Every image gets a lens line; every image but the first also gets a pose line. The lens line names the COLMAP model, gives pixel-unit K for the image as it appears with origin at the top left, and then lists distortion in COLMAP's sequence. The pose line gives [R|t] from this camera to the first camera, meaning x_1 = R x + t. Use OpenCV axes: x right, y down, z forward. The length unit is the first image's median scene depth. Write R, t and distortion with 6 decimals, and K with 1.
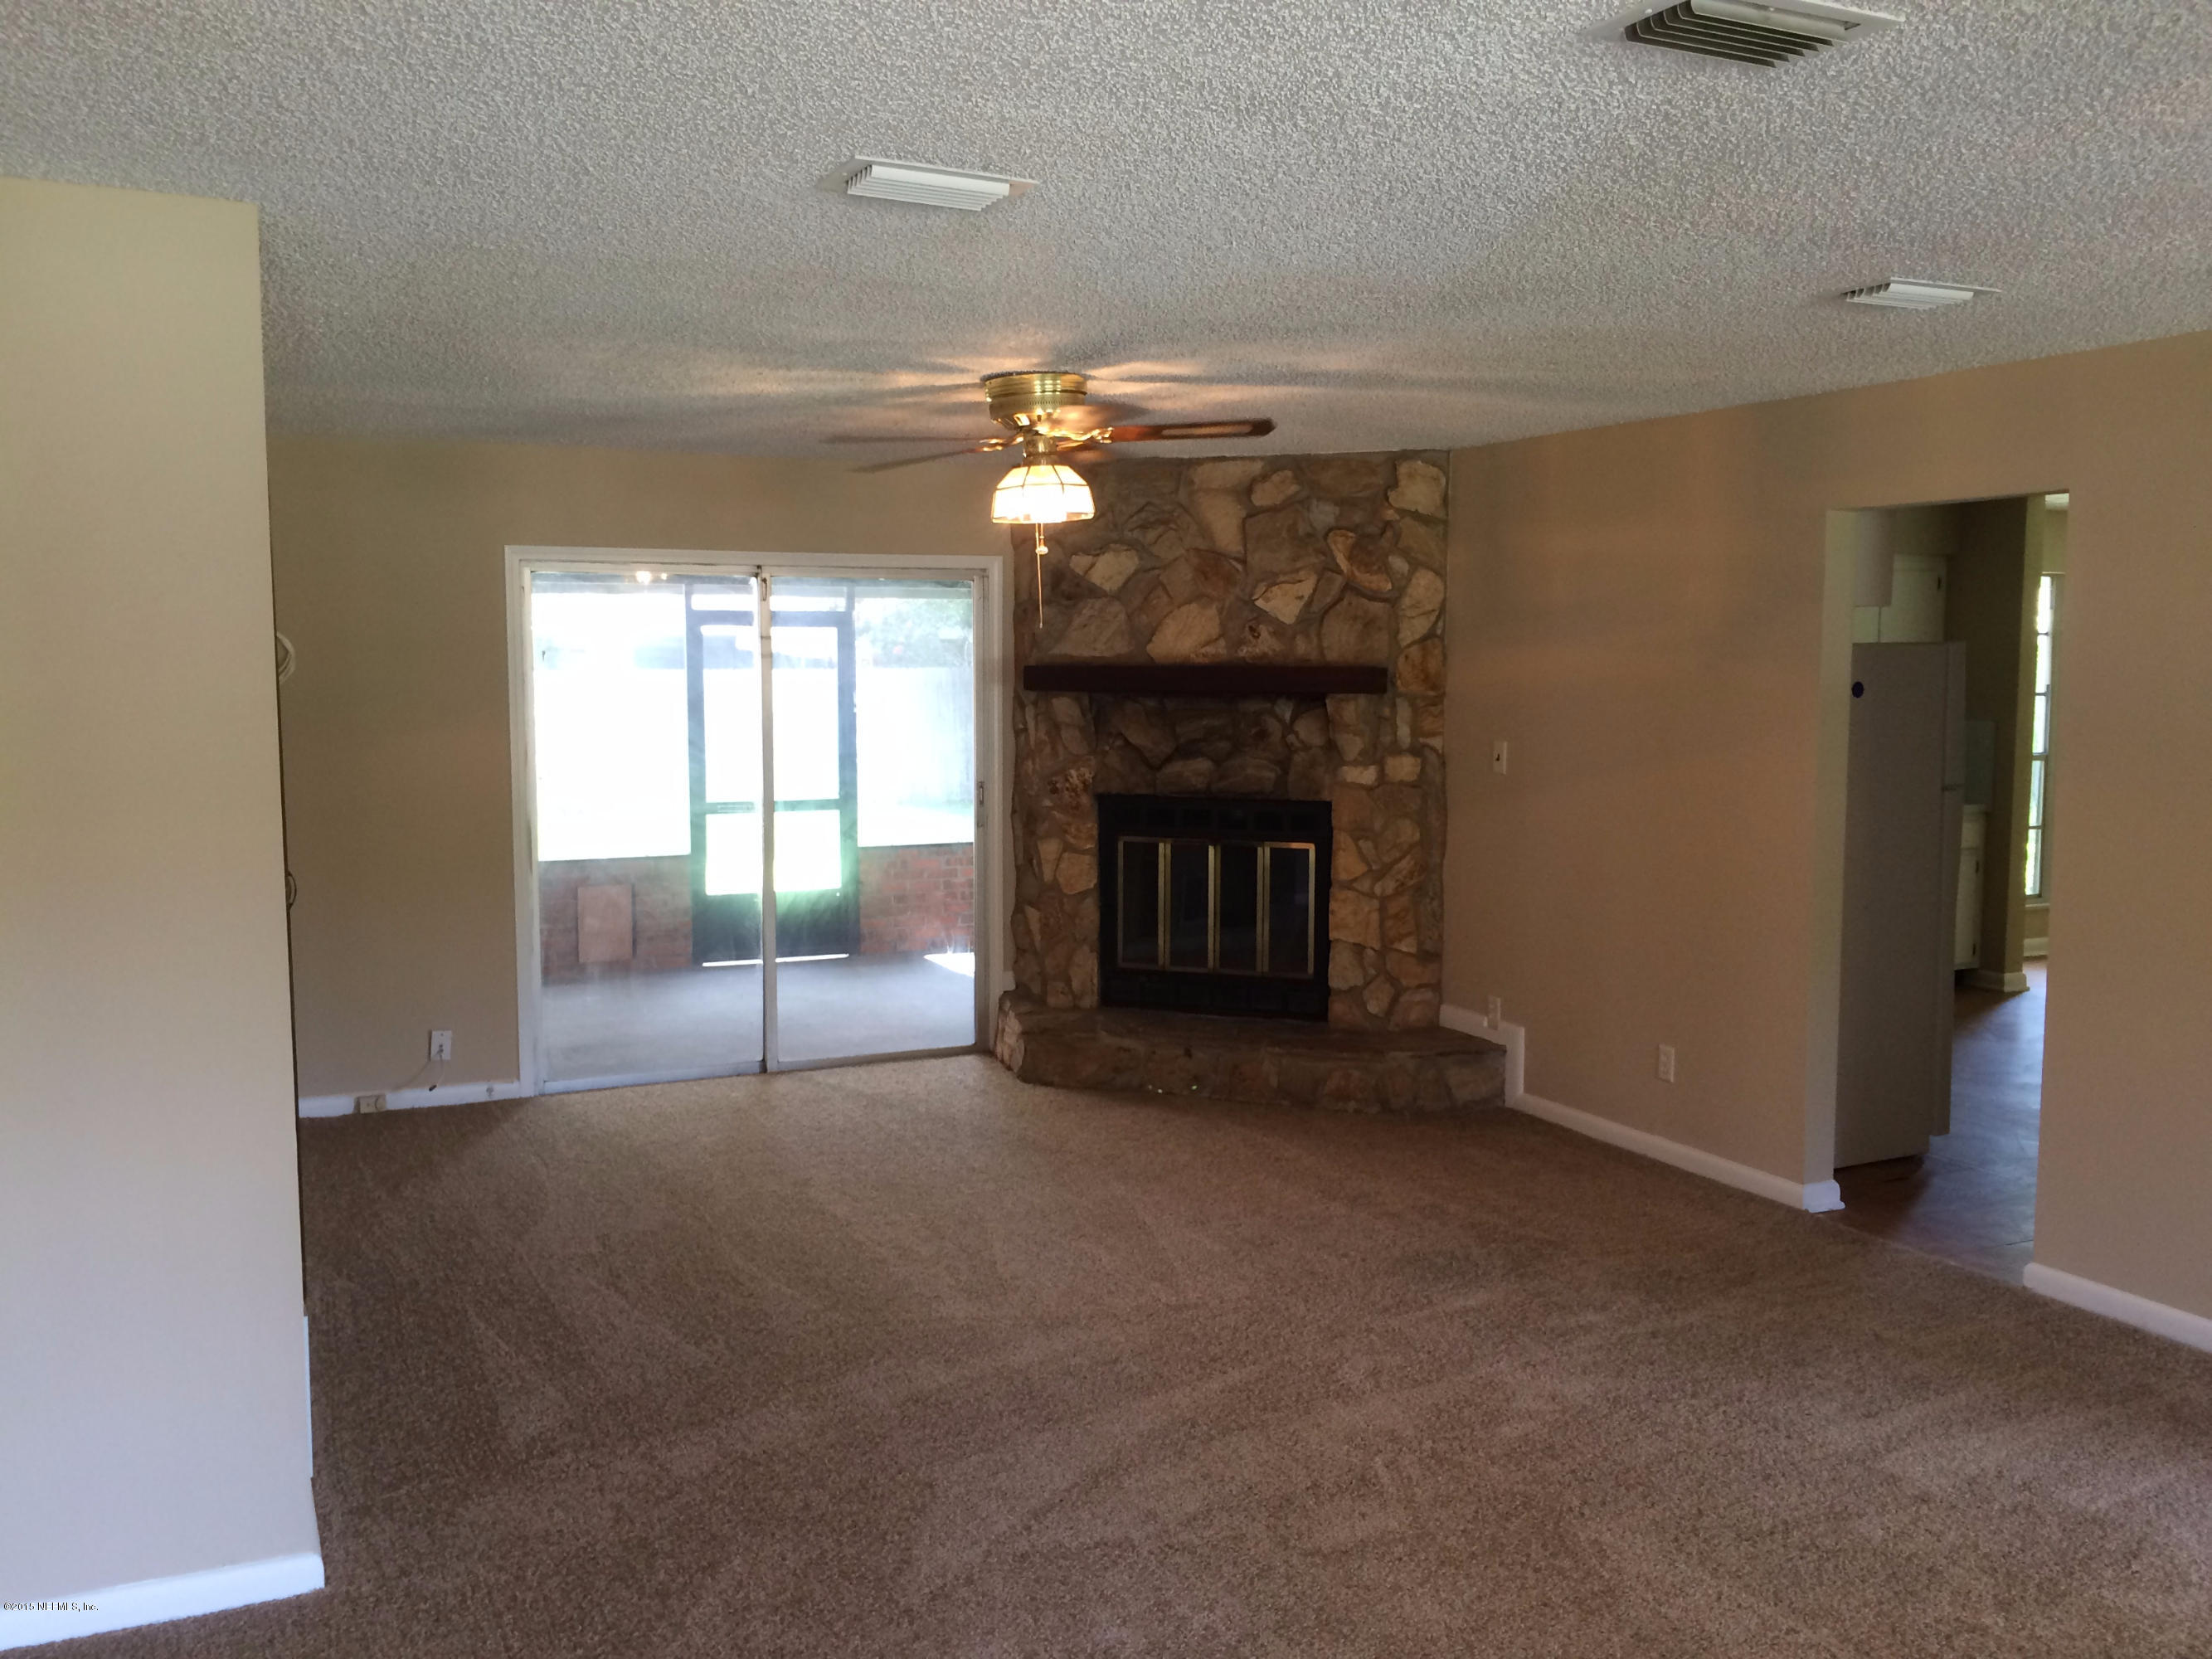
lens RADIAL K [[1886.1, 0, 1105.3], [0, 1886.1, 824.6], [0, 0, 1]] dist [0.068849, -0.101150]
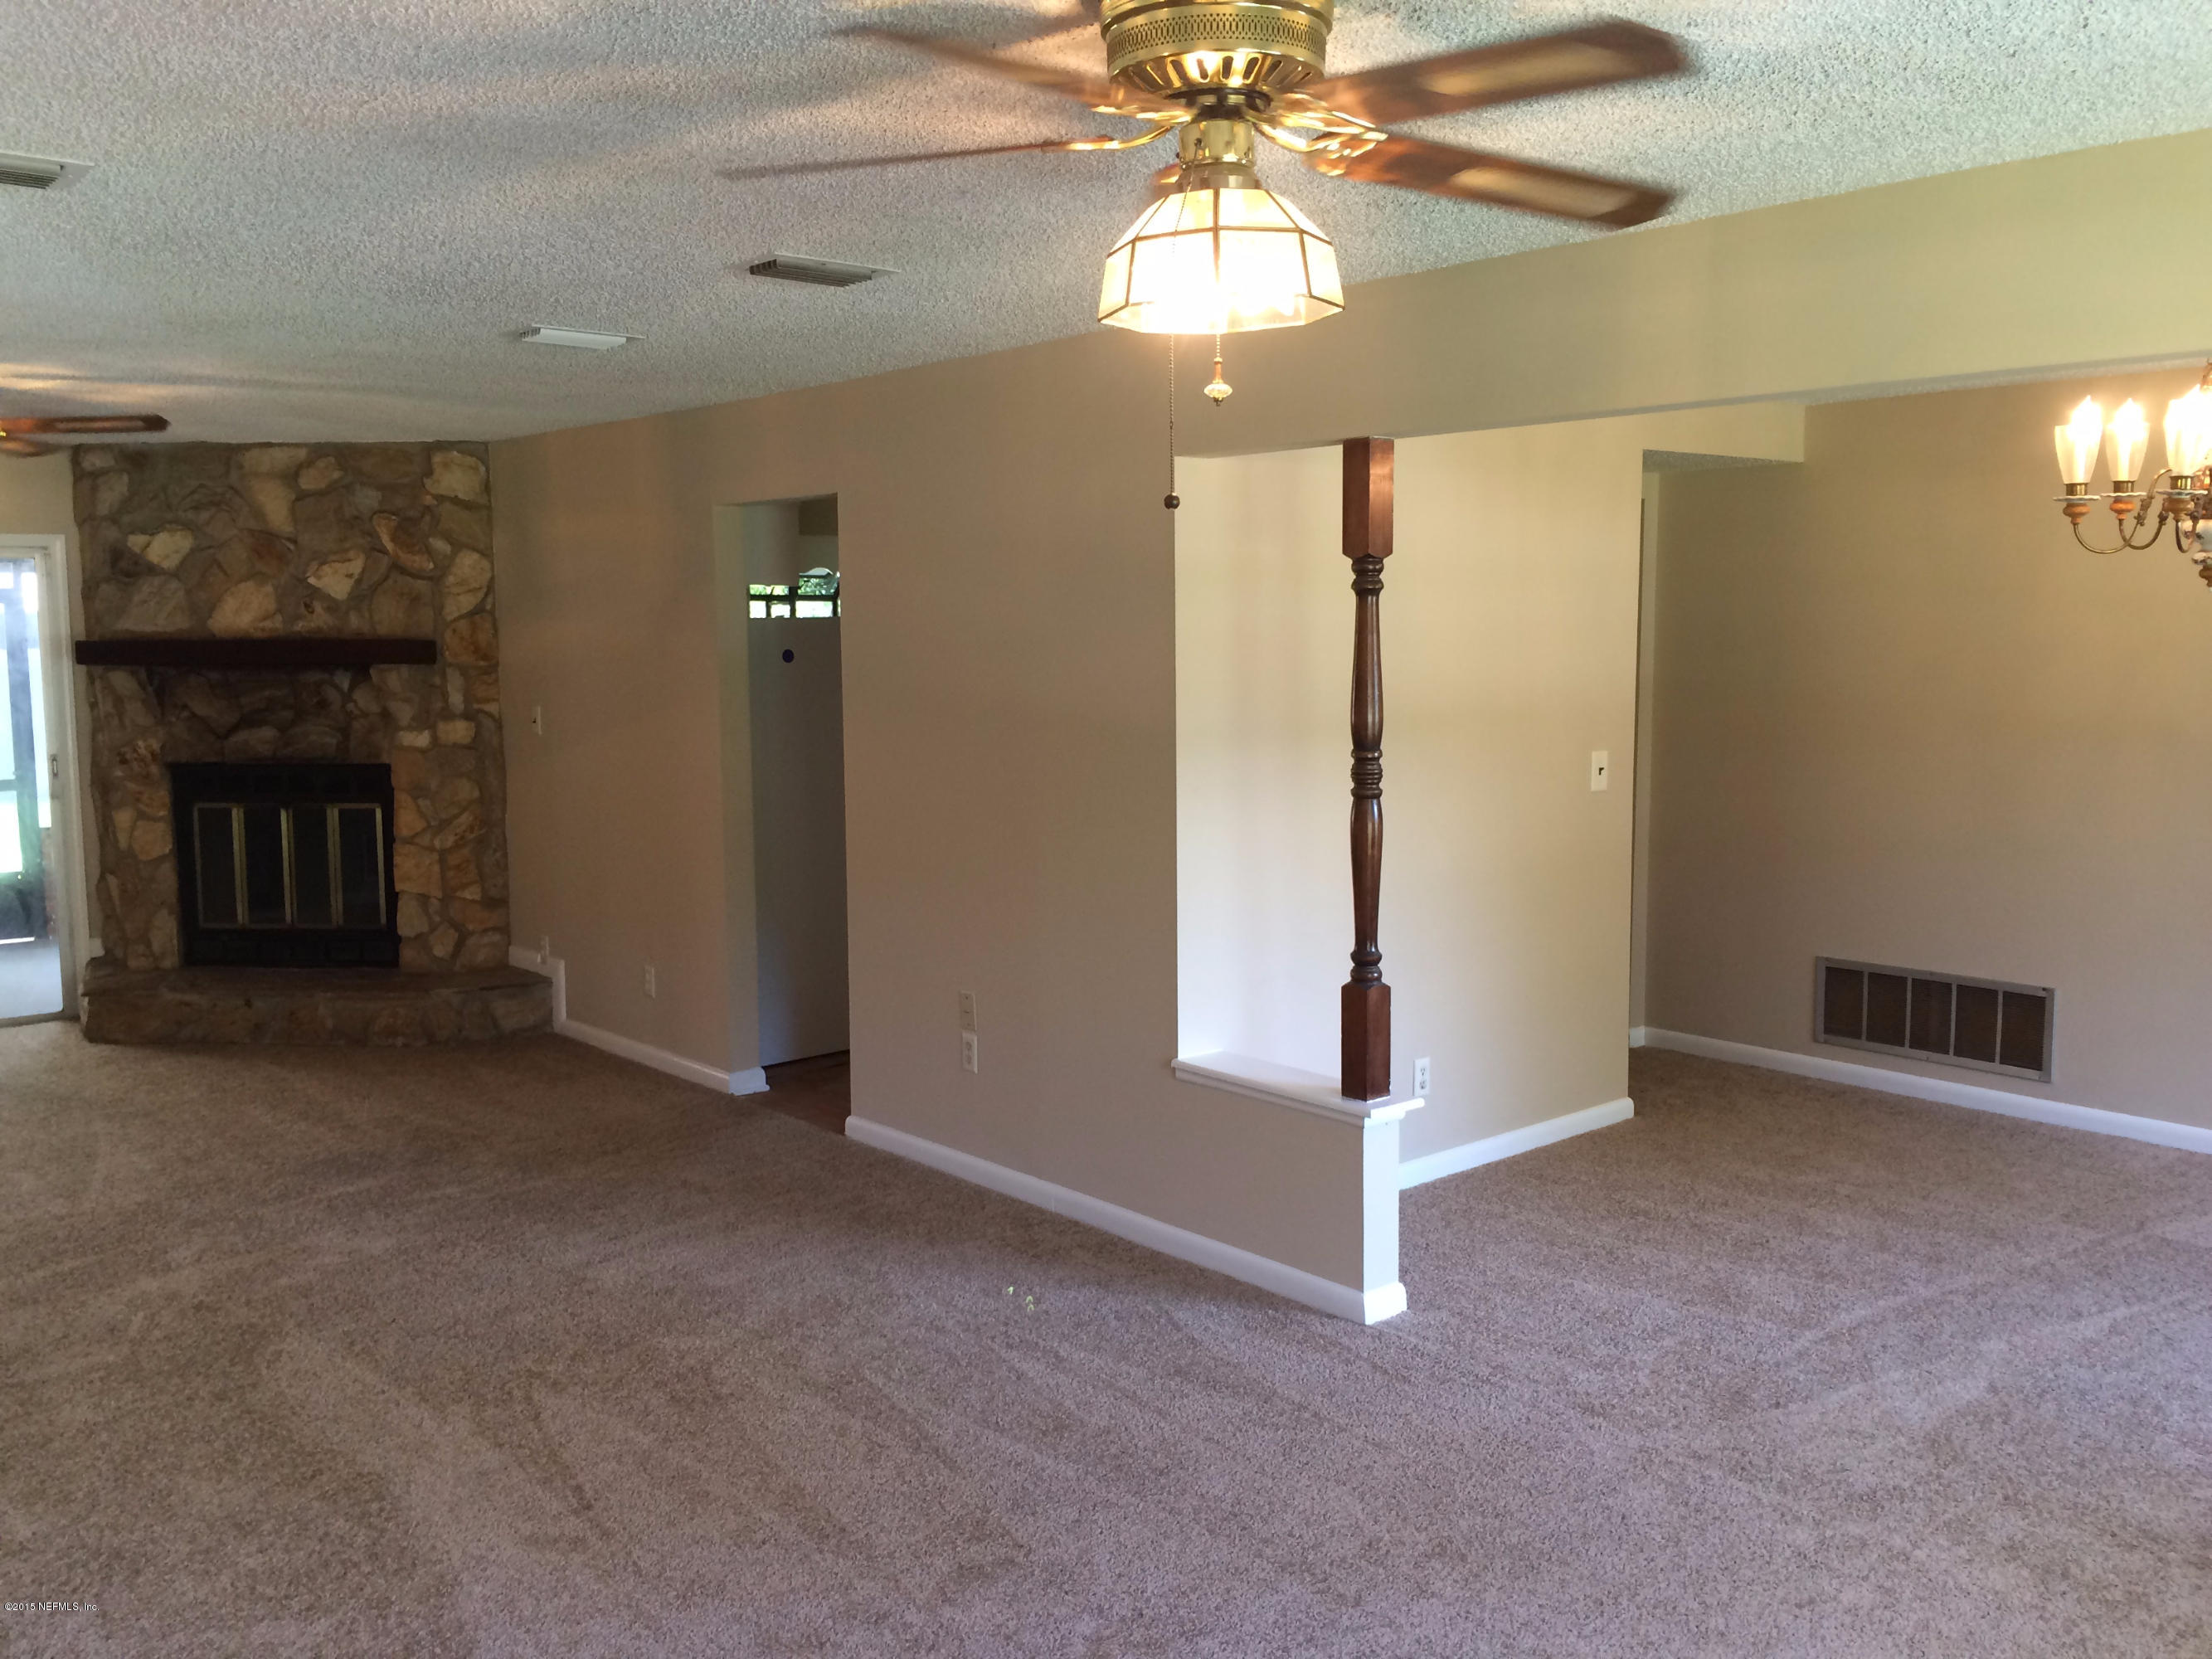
lens RADIAL K [[1886.1, 0, 1105.3], [0, 1886.1, 824.6], [0, 0, 1]] dist [0.068849, -0.101150]
pose [[0.965226, -0.036053, 0.258918, 0.232725], [0.032485, 0.999309, 0.018047, 0.016155], [-0.259390, -0.009009, 0.965731, -0.161277]]
